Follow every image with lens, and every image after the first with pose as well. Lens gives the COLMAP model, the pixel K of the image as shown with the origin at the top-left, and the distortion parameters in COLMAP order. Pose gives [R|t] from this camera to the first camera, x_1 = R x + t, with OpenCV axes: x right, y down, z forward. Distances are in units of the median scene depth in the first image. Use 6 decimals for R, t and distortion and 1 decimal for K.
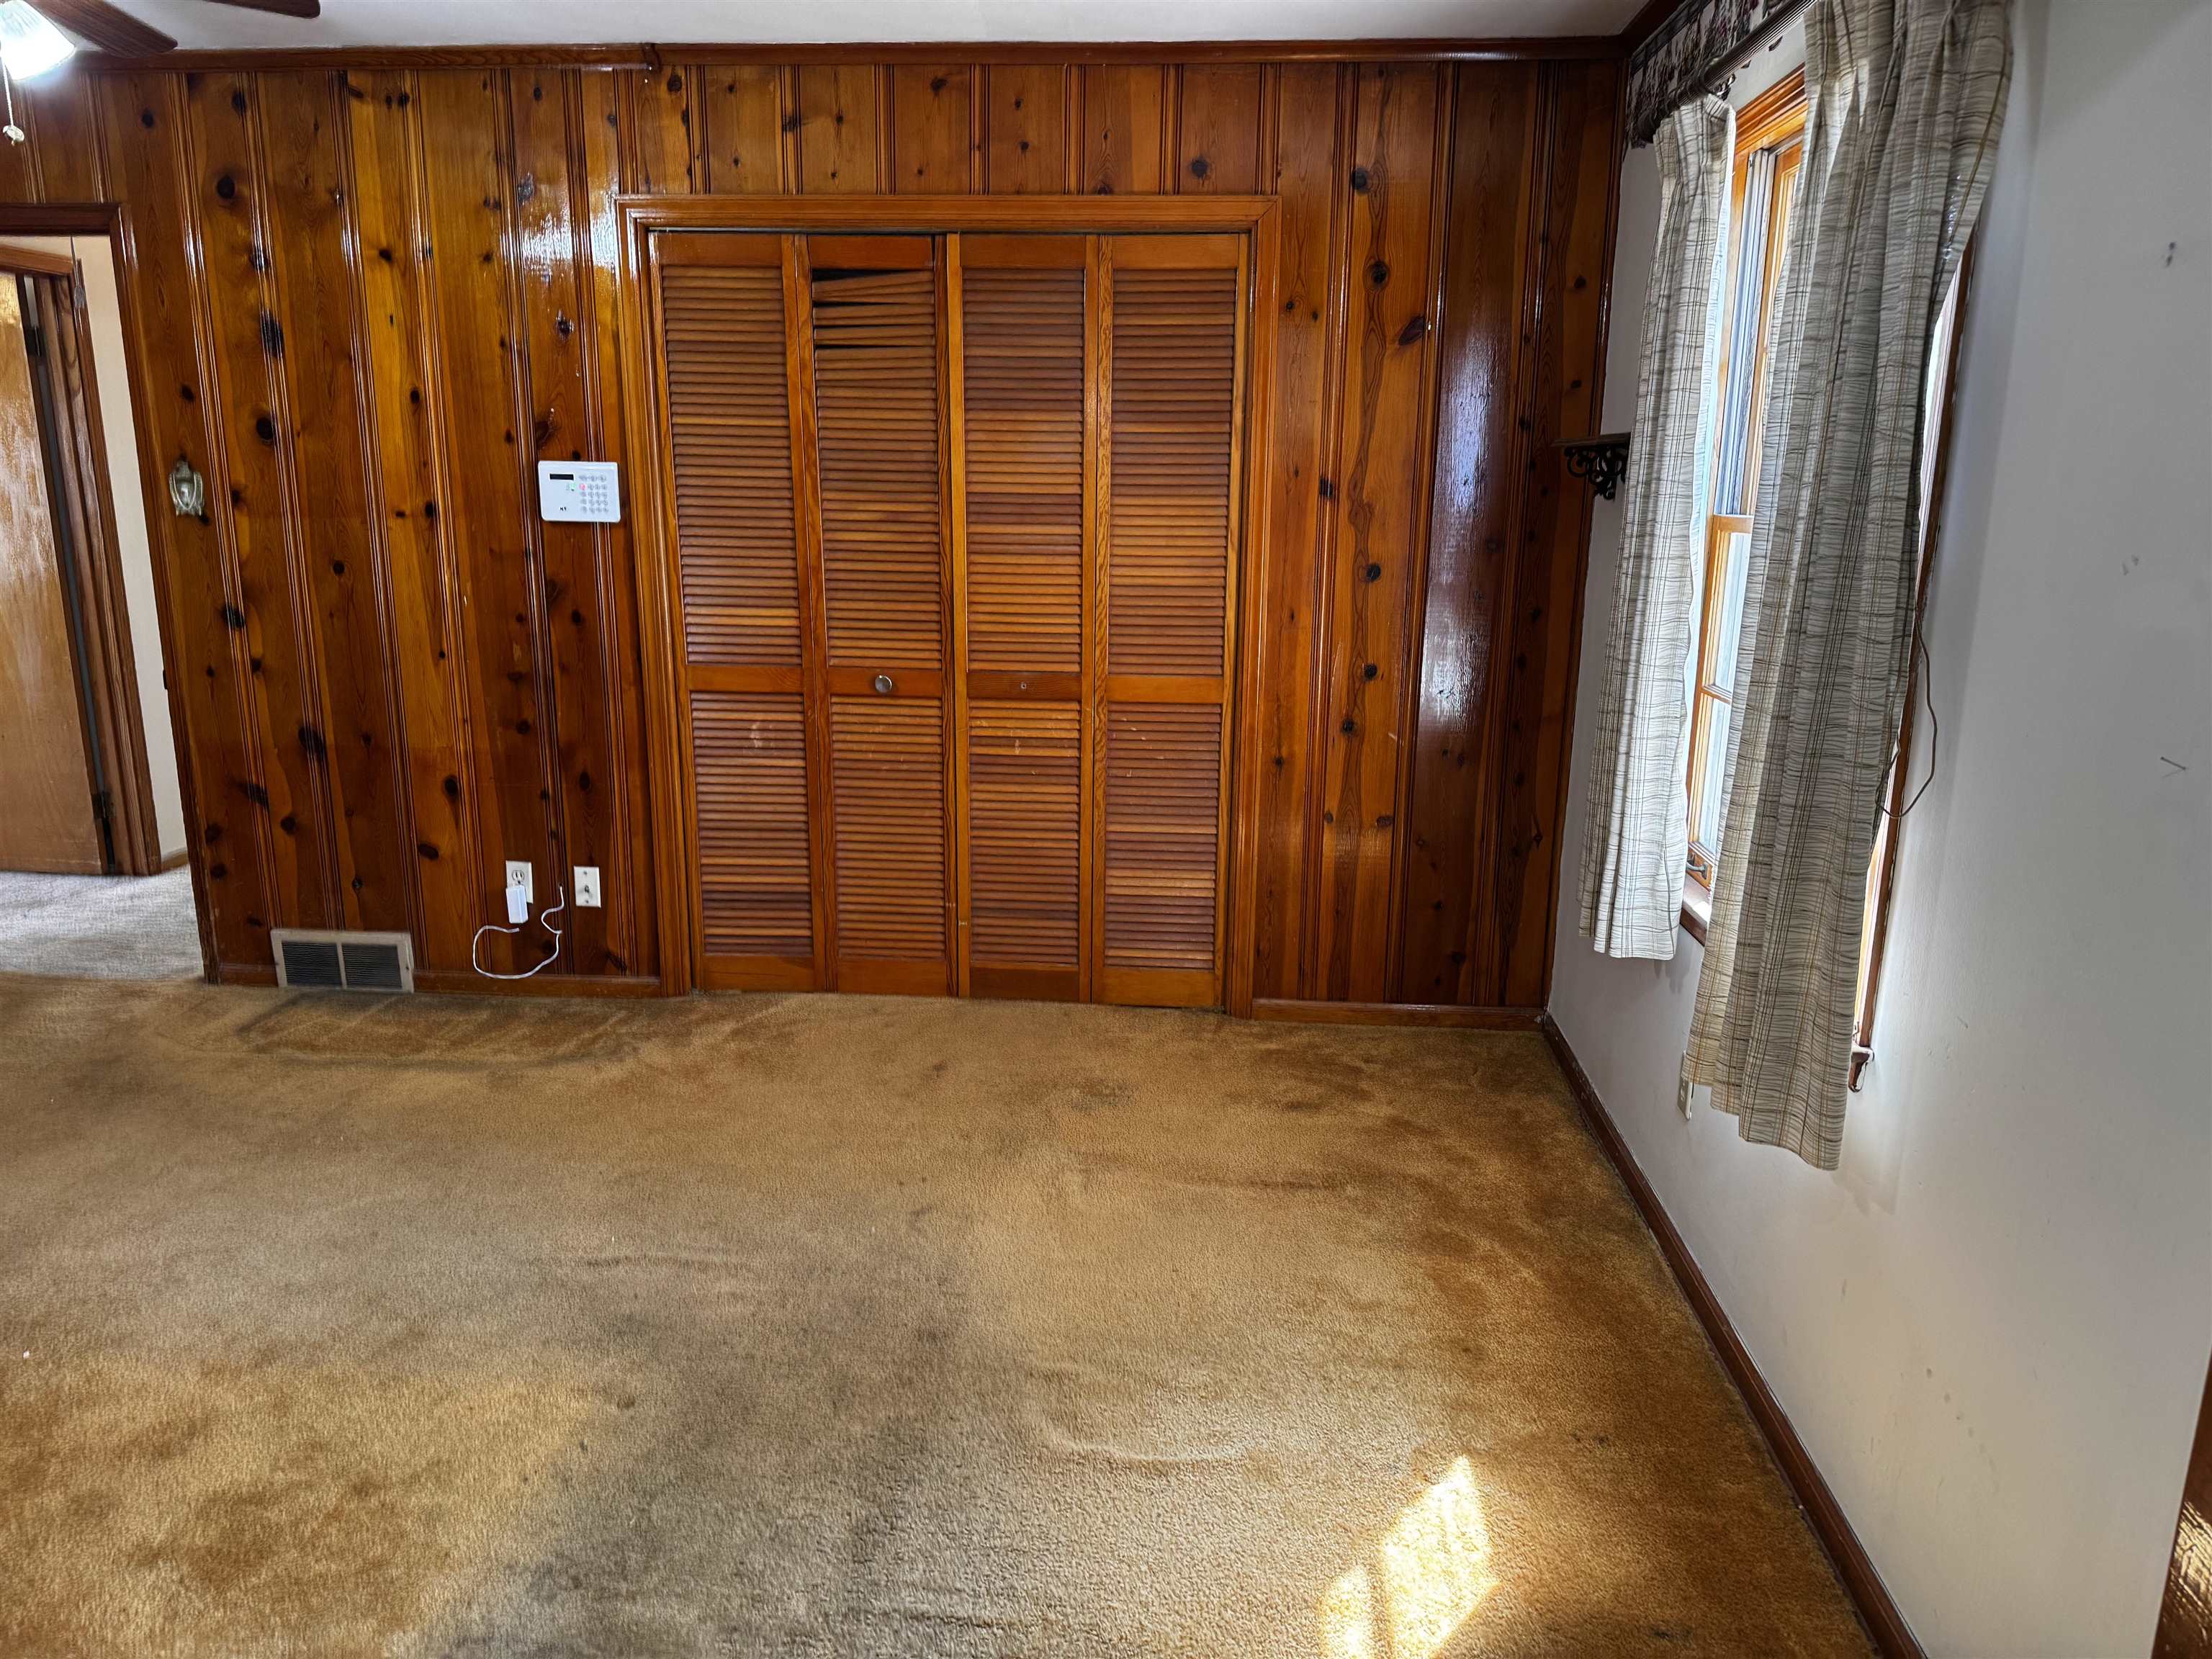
lens RADIAL K [[1539.7, 0, 1108.8], [0, 1539.7, 832.7], [0, 0, 1]] dist [0.051821, -0.073459]
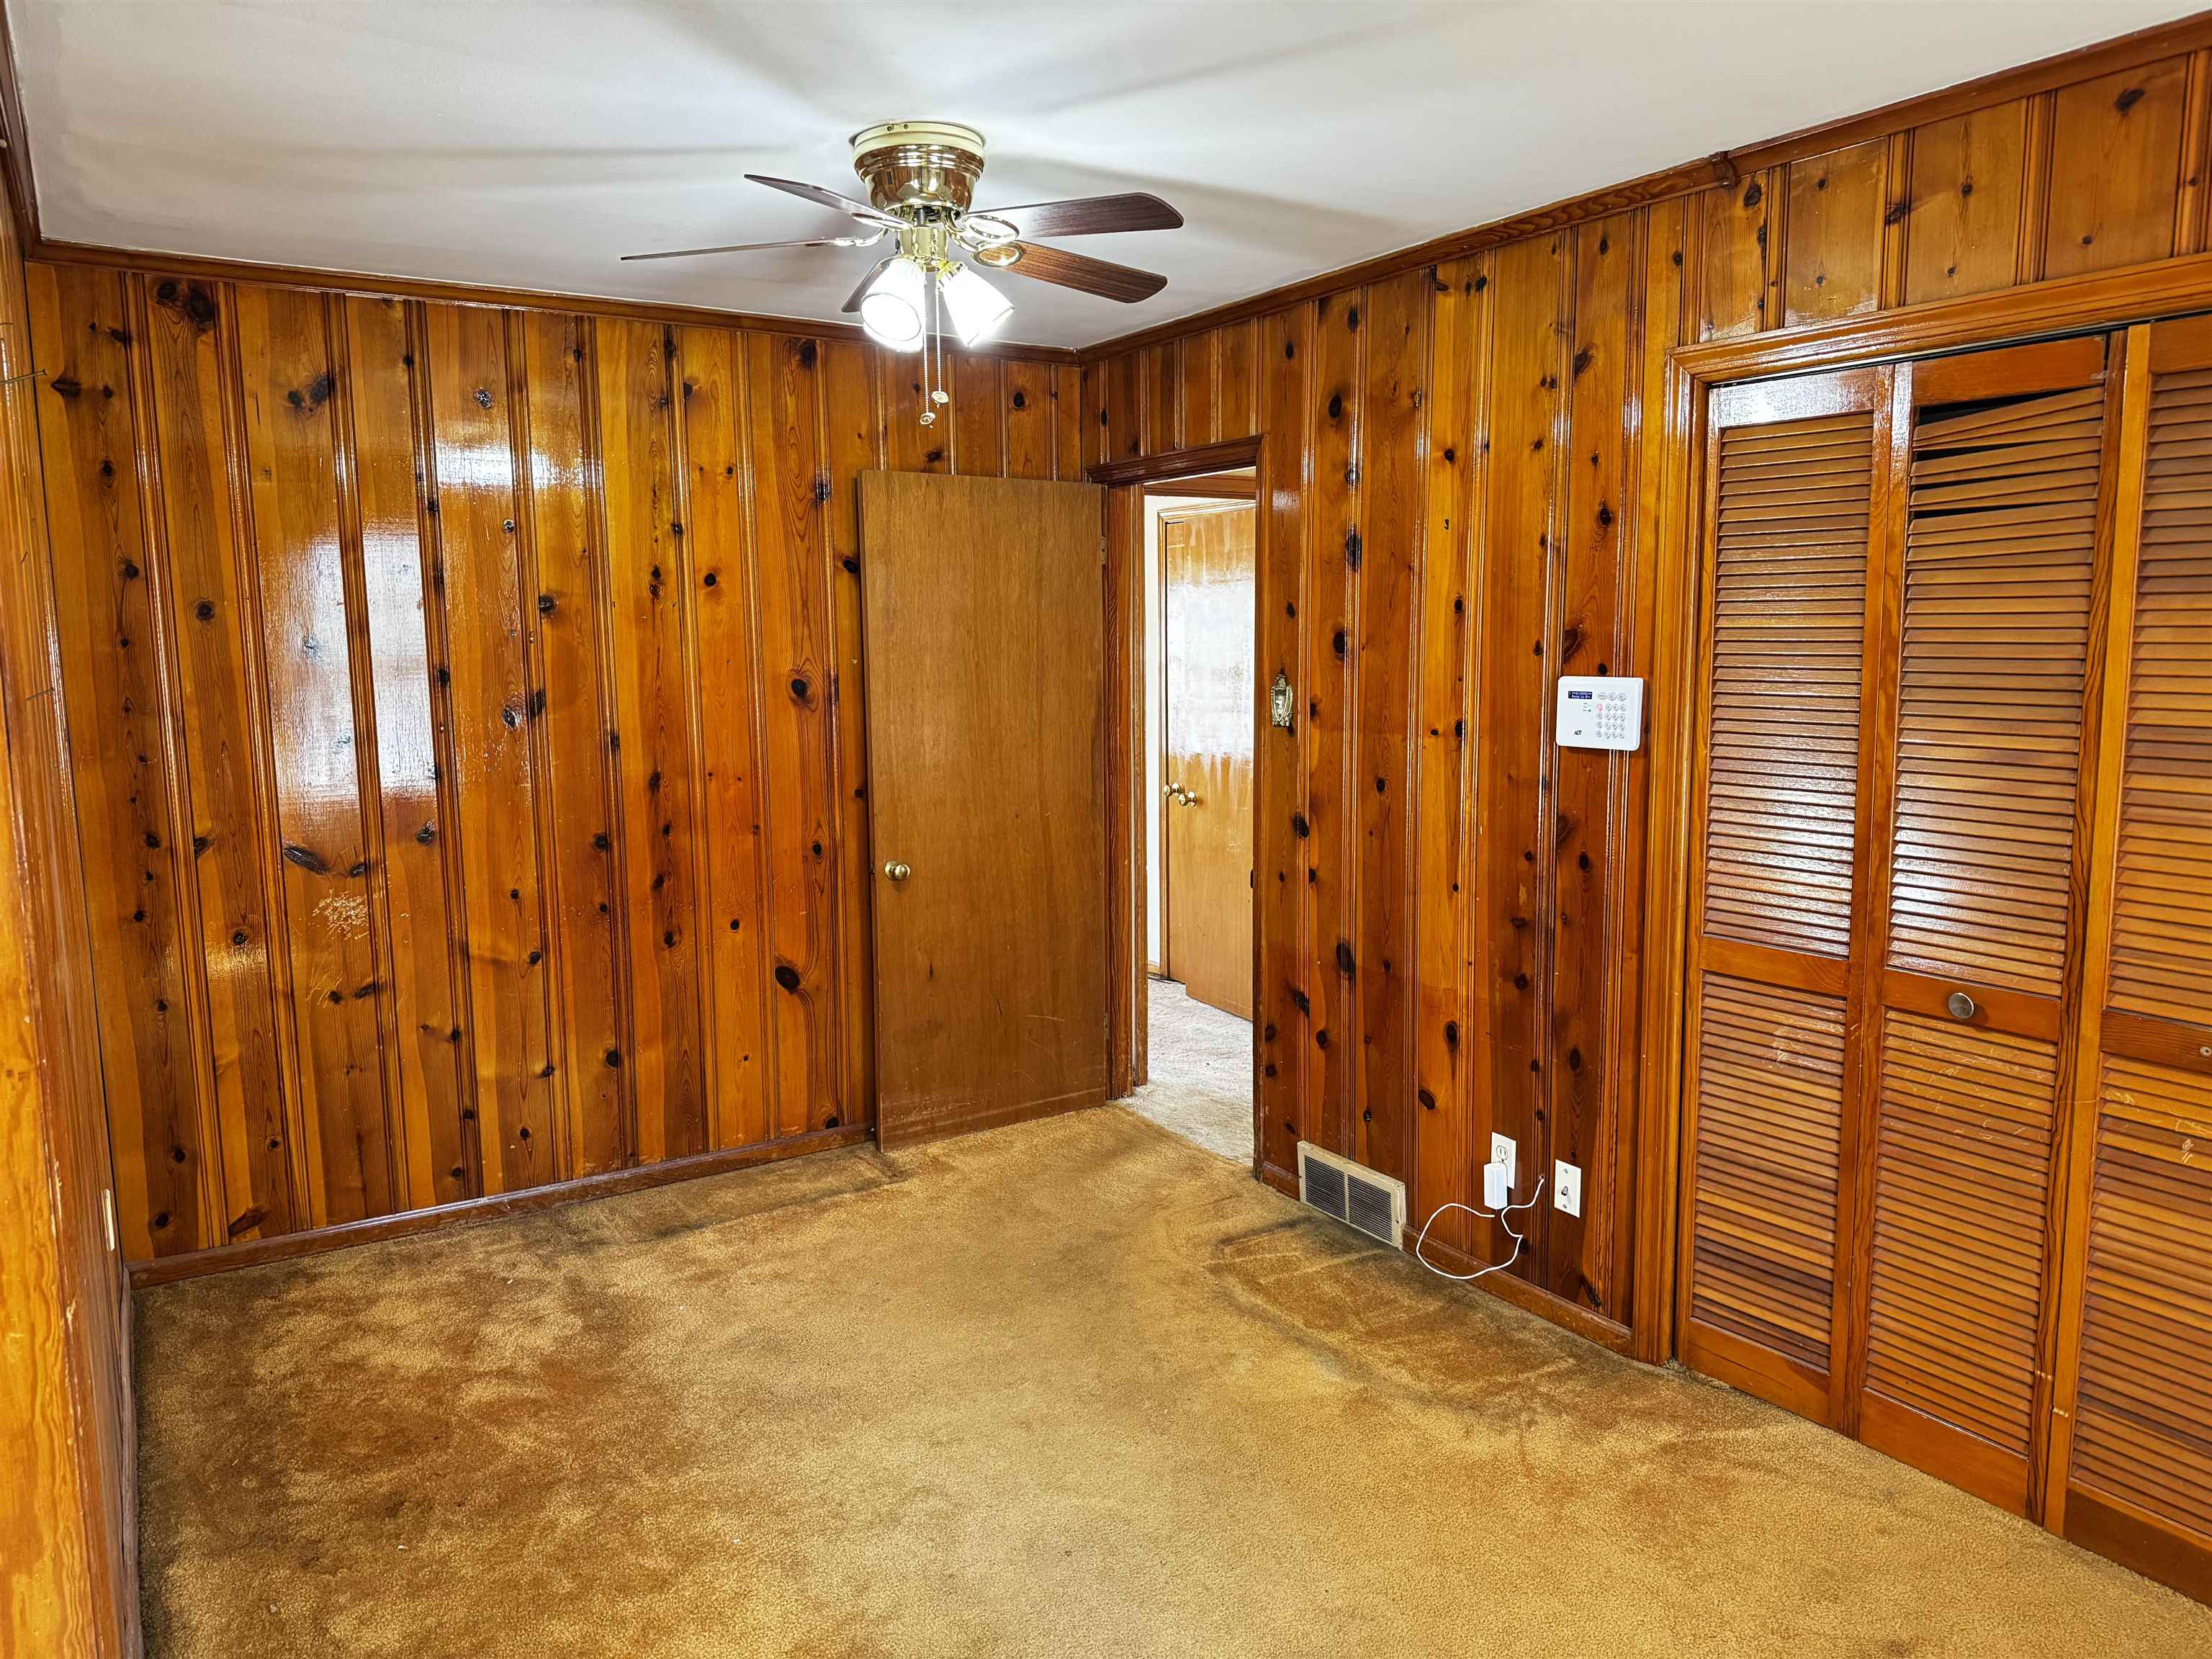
lens RADIAL K [[1539.7, 0, 1076.6], [0, 1539.7, 827.4], [0, 0, 1]] dist [0.051821, -0.073459]
pose [[0.603456, 0.081910, -0.793178, 0.137631], [-0.167892, 0.985463, -0.025966, -0.088262], [0.779522, 0.148837, 0.608435, 0.285399]]
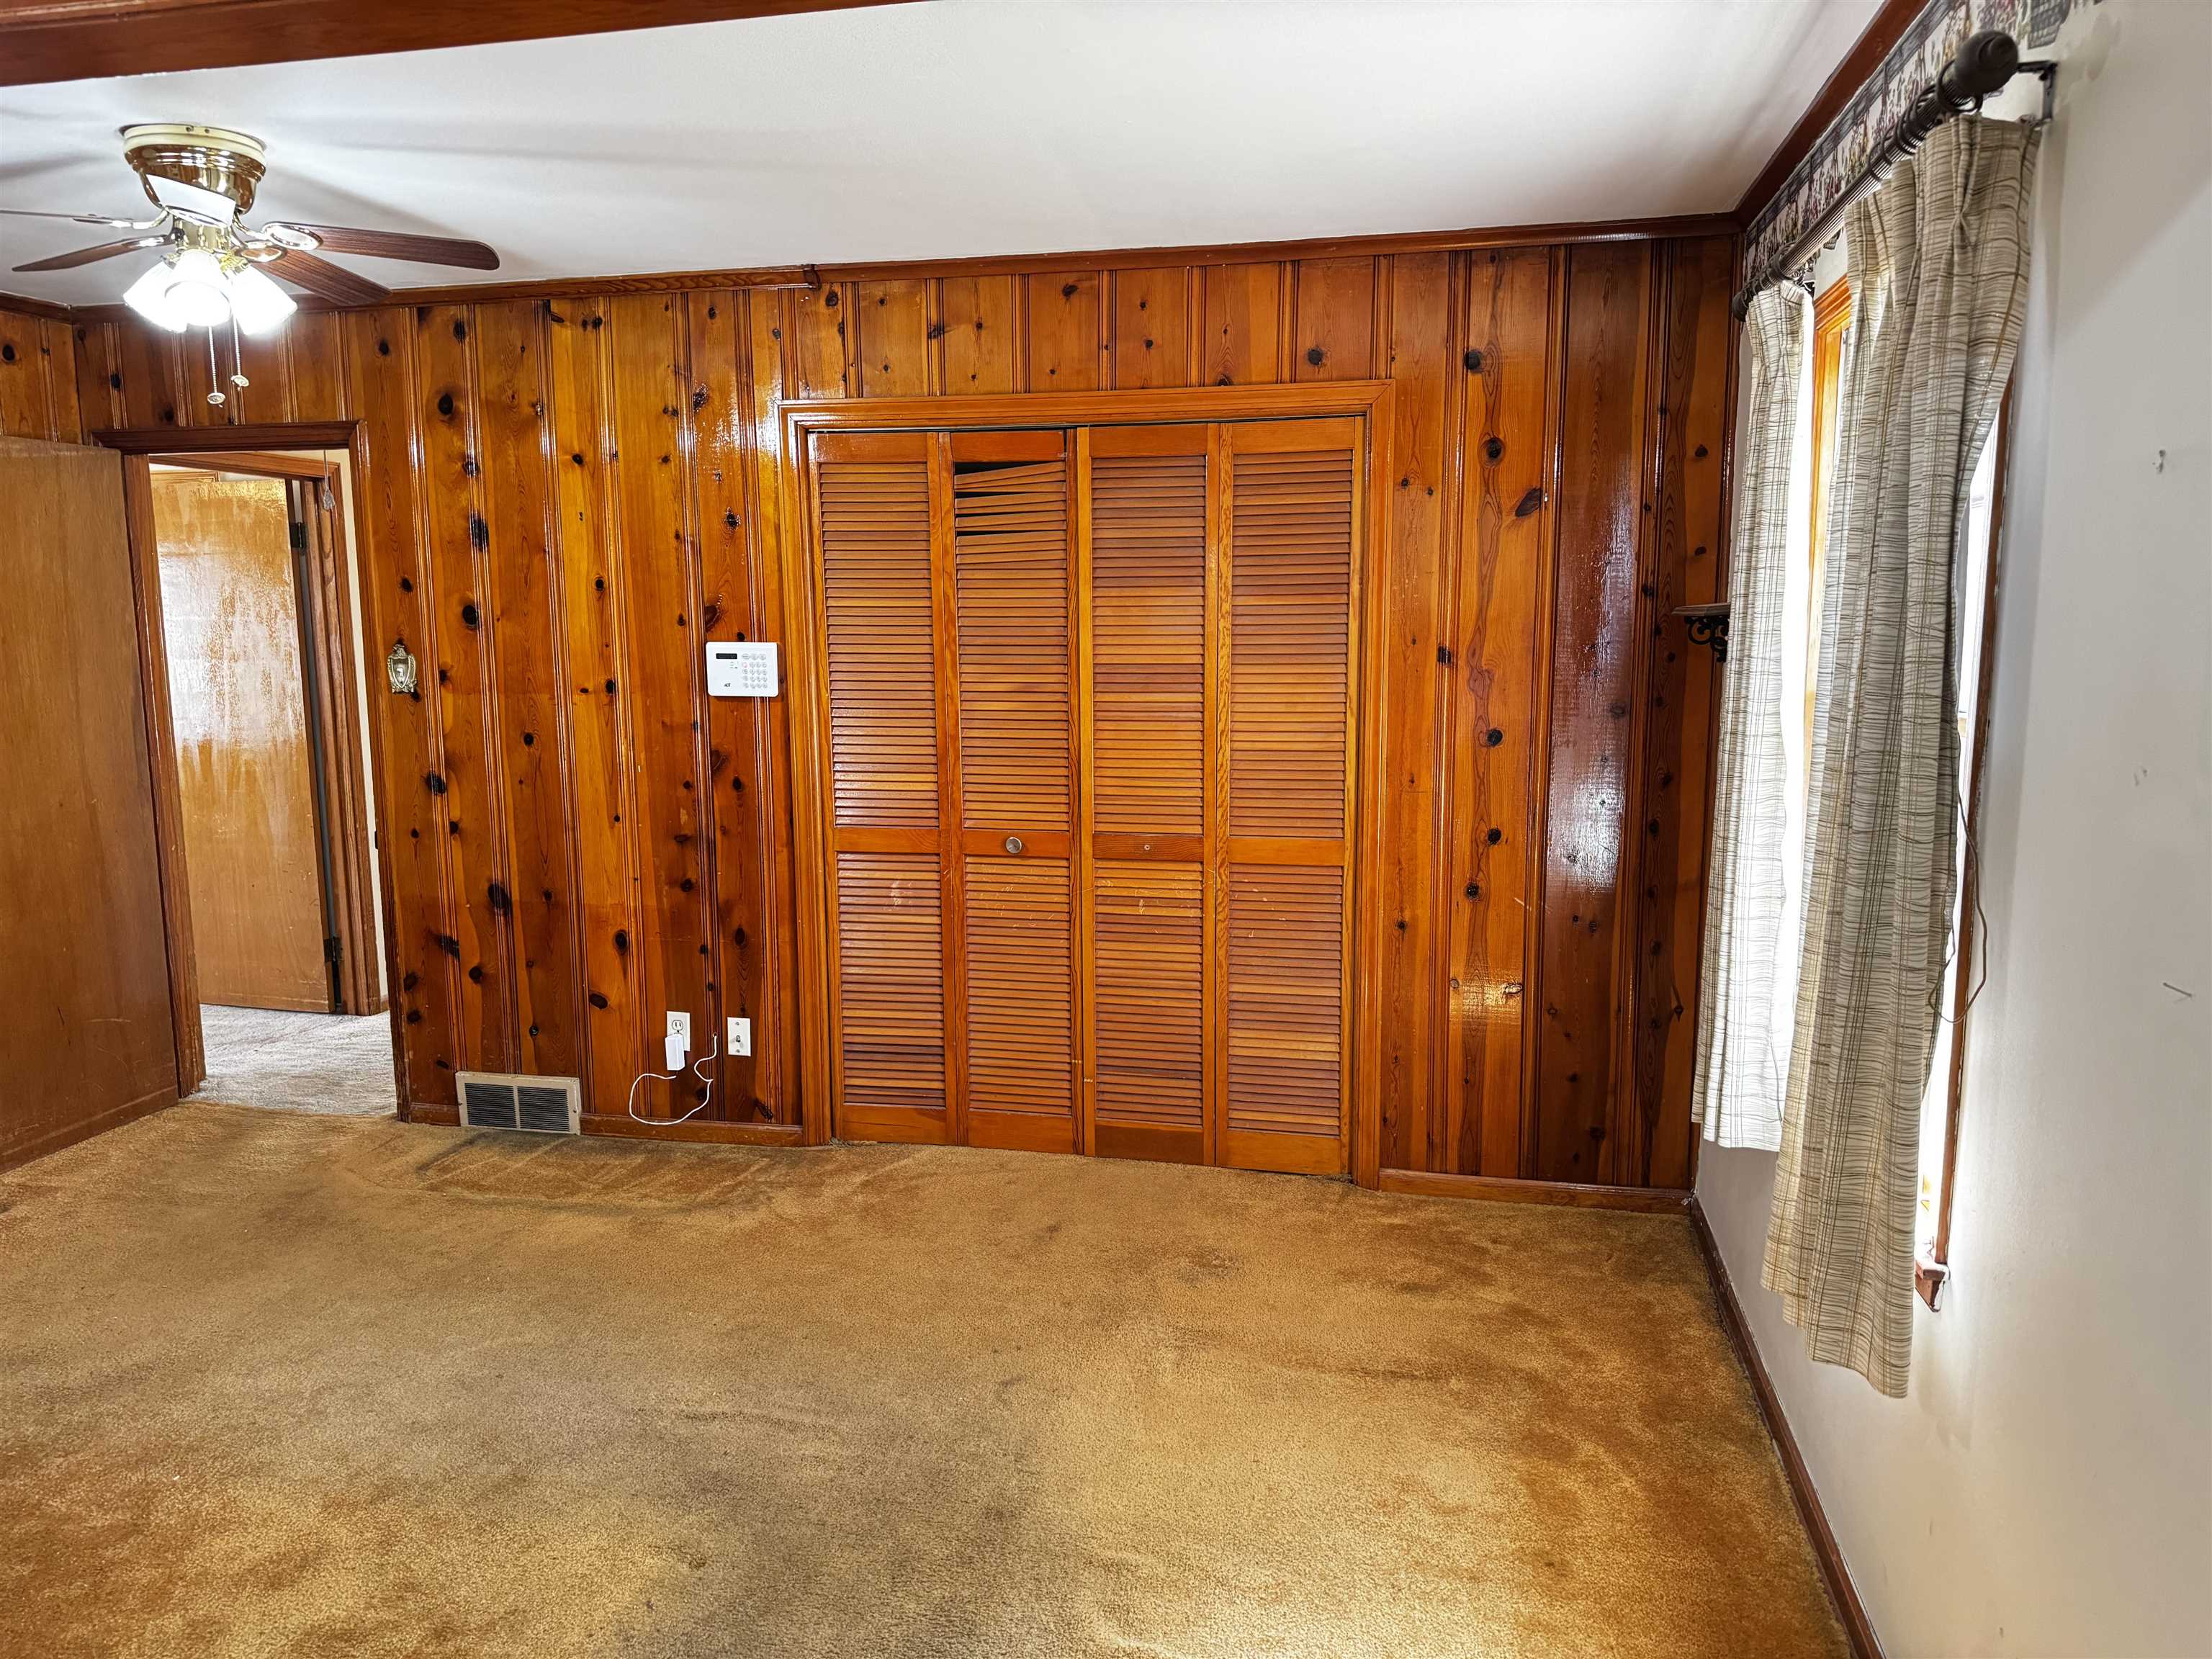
lens RADIAL K [[1539.7, 0, 1106.0], [0, 1539.7, 827.9], [0, 0, 1]] dist [0.051821, -0.073459]
pose [[0.990325, 0.001806, -0.138759, 0.056092], [-0.014473, 0.995806, -0.090334, -0.015846], [0.138013, 0.091468, 0.986198, -0.011031]]
